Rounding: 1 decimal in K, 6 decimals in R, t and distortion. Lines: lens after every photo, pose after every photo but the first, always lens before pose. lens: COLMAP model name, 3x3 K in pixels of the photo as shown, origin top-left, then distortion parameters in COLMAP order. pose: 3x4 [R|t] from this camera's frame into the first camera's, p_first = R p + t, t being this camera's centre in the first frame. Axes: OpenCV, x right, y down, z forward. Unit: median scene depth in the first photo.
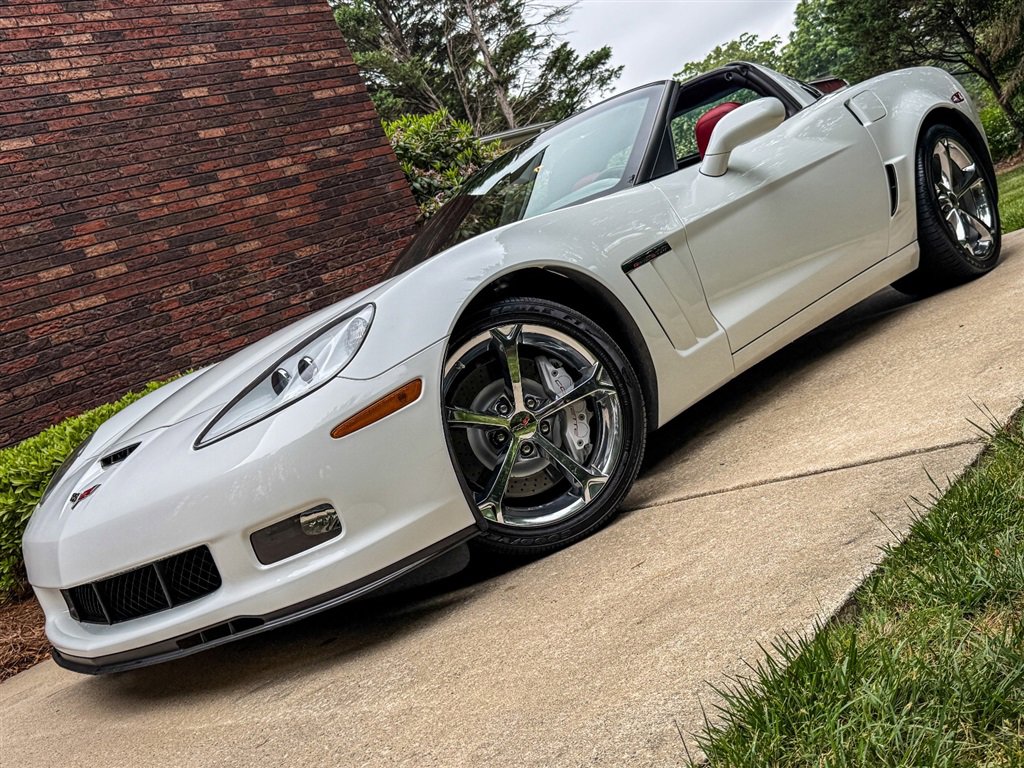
lens RADIAL K [[1088.0, 0, 515.0], [0, 1088.0, 388.1], [0, 0, 1]] dist [0.161571, -0.362176]
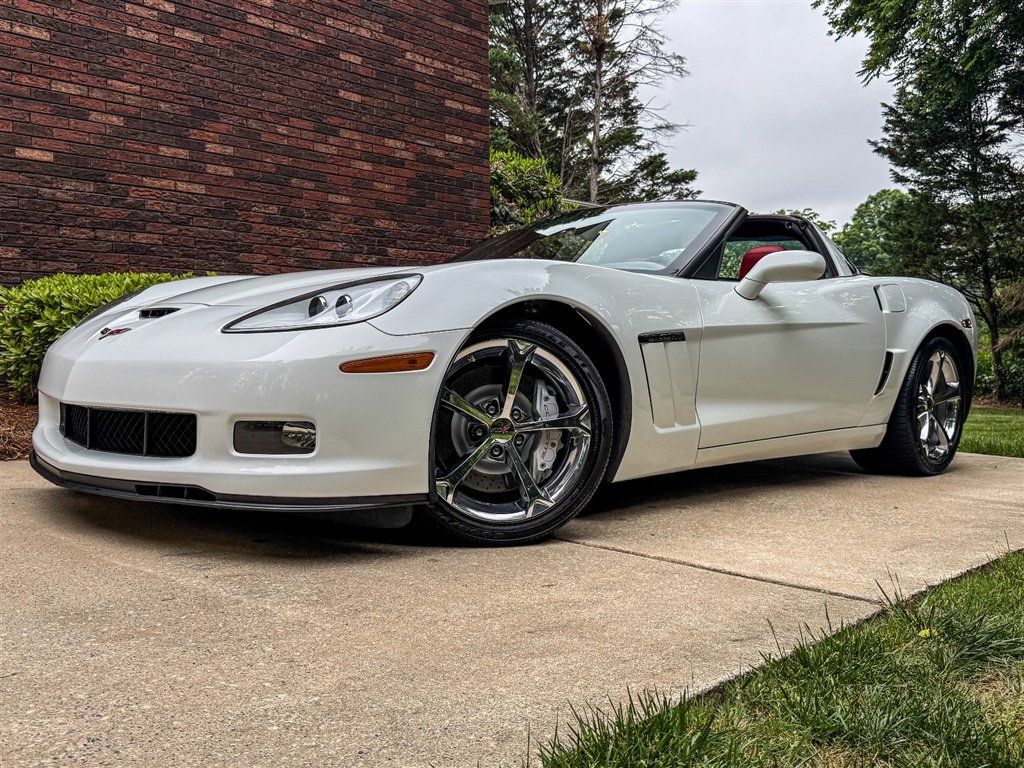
lens RADIAL K [[953.6, 0, 512.0], [0, 953.6, 384.0], [0, 0, 1]] dist [0.147561, -0.307605]
pose [[0.918297, 0.395871, -0.004122, 0.000899], [-0.395803, 0.917818, -0.030835, 0.007413], [-0.008424, 0.029947, 0.999516, 0.011620]]
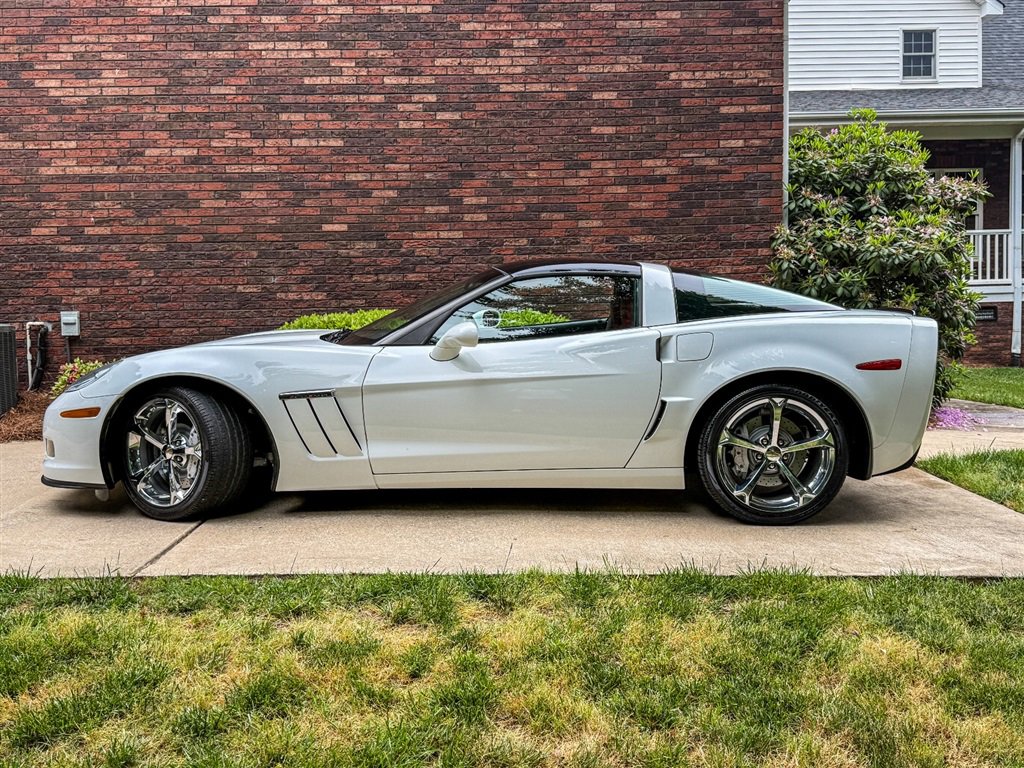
lens RADIAL K [[1040.8, 0, 512.0], [0, 1040.8, 384.0], [0, 0, 1]] dist [0.256978, -0.606980]
pose [[0.639707, 0.433331, -0.634822, 0.641293], [-0.306753, 0.901234, 0.306071, -0.348634], [0.704754, -0.001062, 0.709451, 0.058749]]
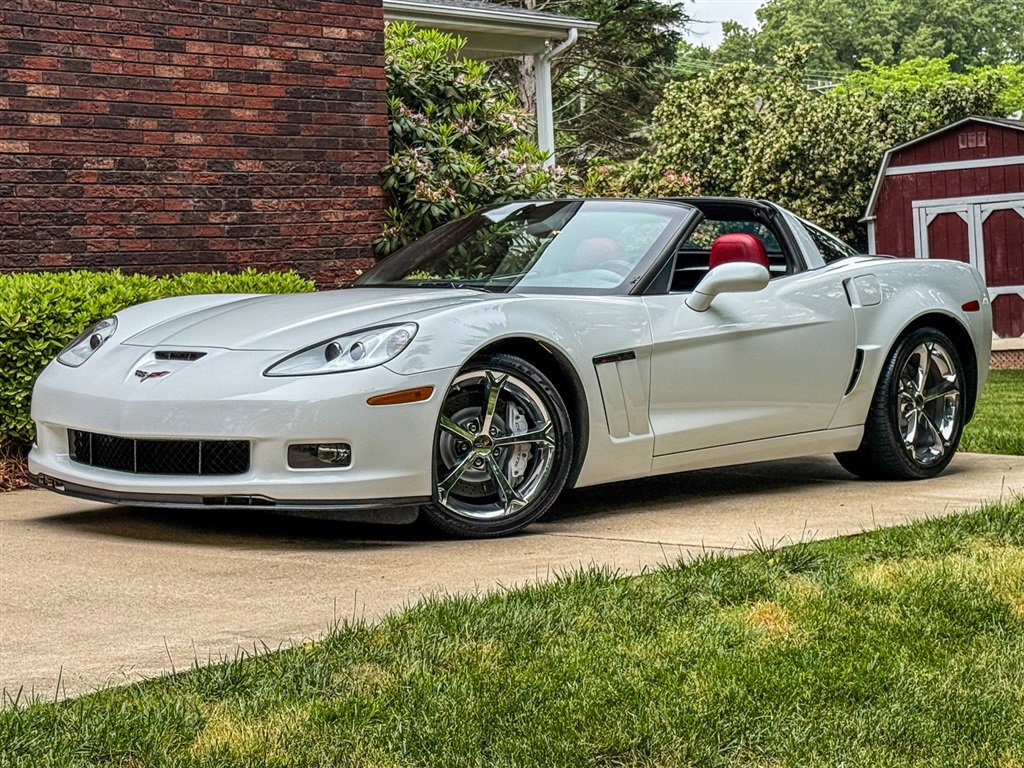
lens RADIAL K [[2256.2, 0, 549.9], [0, 2256.2, 381.8], [0, 0, 1]] dist [0.048728, 0.341914]
pose [[0.927952, 0.362947, 0.084705, -0.078853], [-0.359757, 0.931660, -0.050834, 0.032122], [-0.097367, 0.016698, 0.995108, -0.785084]]
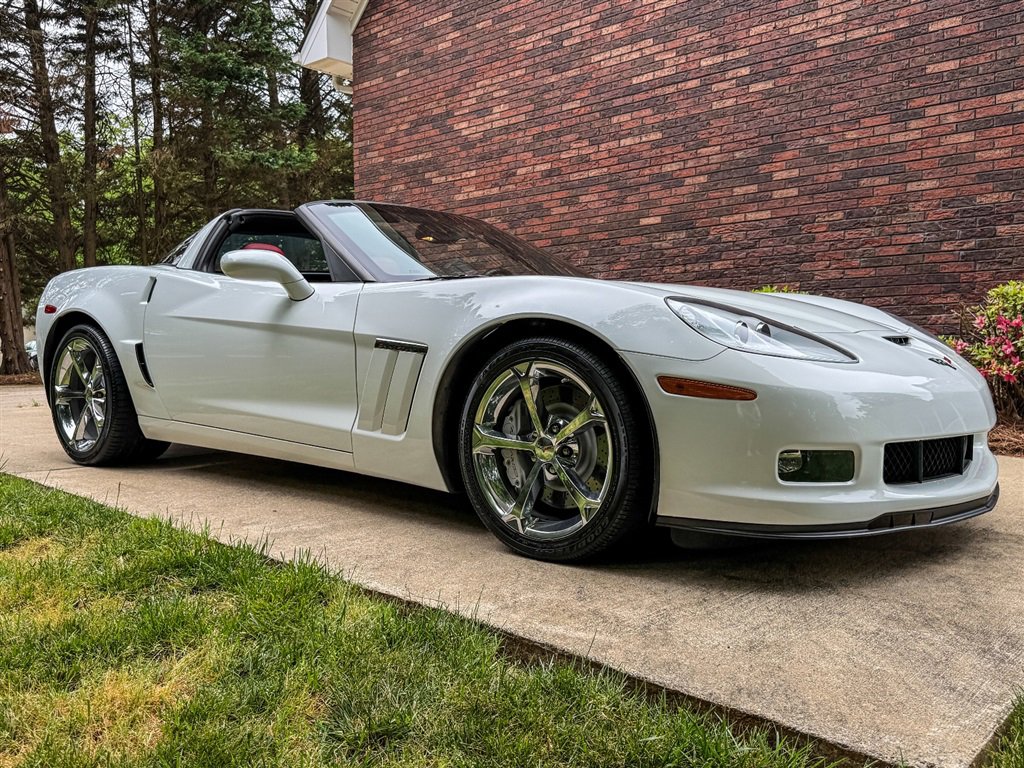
lens RADIAL K [[905.0, 0, 512.7], [0, 905.0, 379.5], [0, 0, 1]] dist [0.164839, -0.327778]
pose [[-0.008879, 0.416901, -0.908909, 0.704970], [-0.064365, 0.906821, 0.416572, -0.338111], [0.997887, 0.062201, 0.018782, 0.686657]]
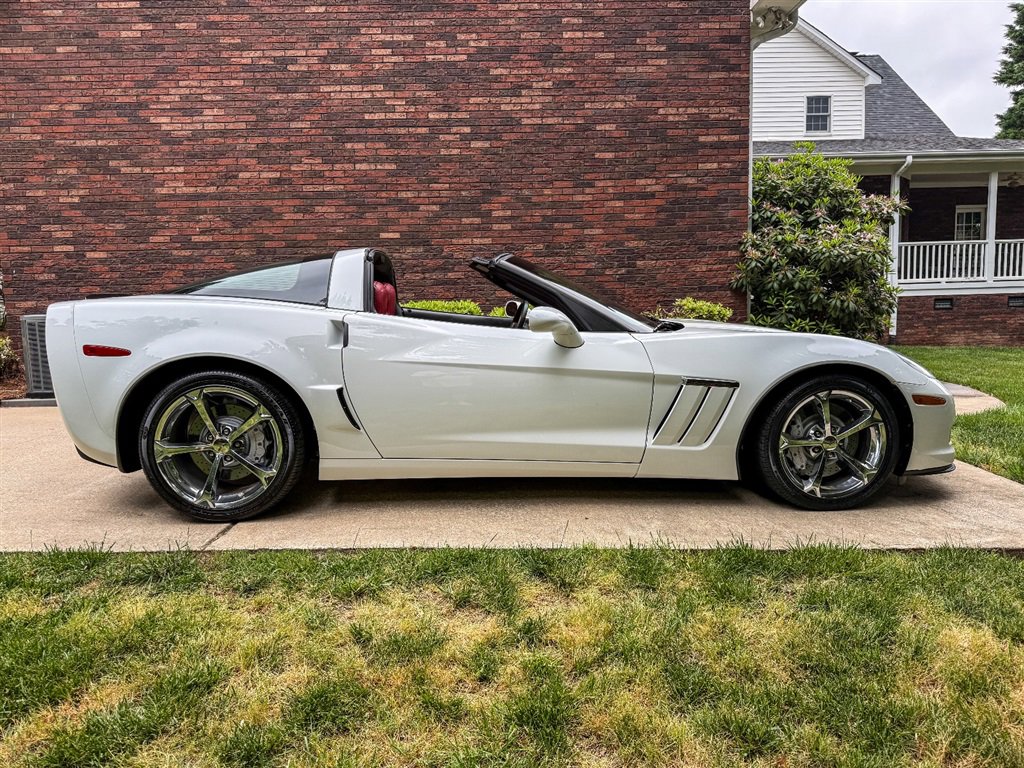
lens RADIAL K [[720.5, 0, 506.1], [0, 720.5, 382.3], [0, 0, 1]] dist [0.185006, -0.374619]
pose [[0.636033, 0.453543, -0.624308, 0.504078], [-0.302812, 0.890844, 0.338675, -0.287294], [0.709765, -0.026361, 0.703945, 0.162694]]
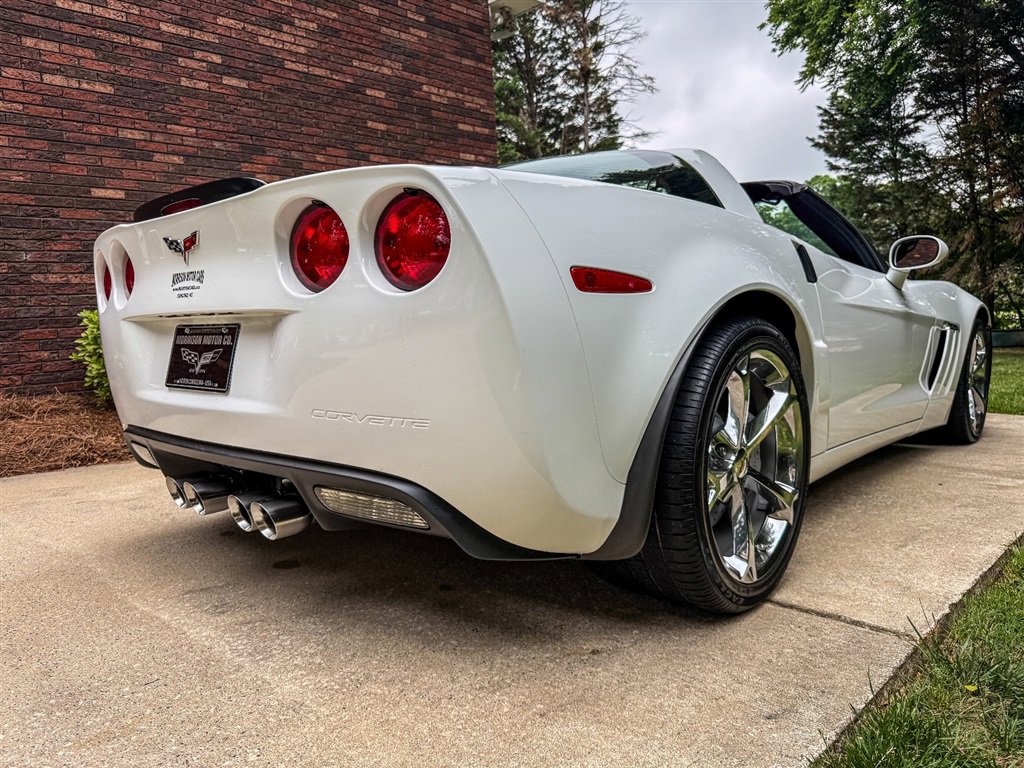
lens RADIAL K [[741.1, 0, 507.3], [0, 741.1, 384.5], [0, 0, 1]] dist [0.004656, -0.009332]
pose [[0.936314, 0.350946, -0.012363, -0.003875], [-0.350408, 0.936029, 0.032623, -0.023192], [0.023021, -0.026214, 0.999391, 0.102993]]
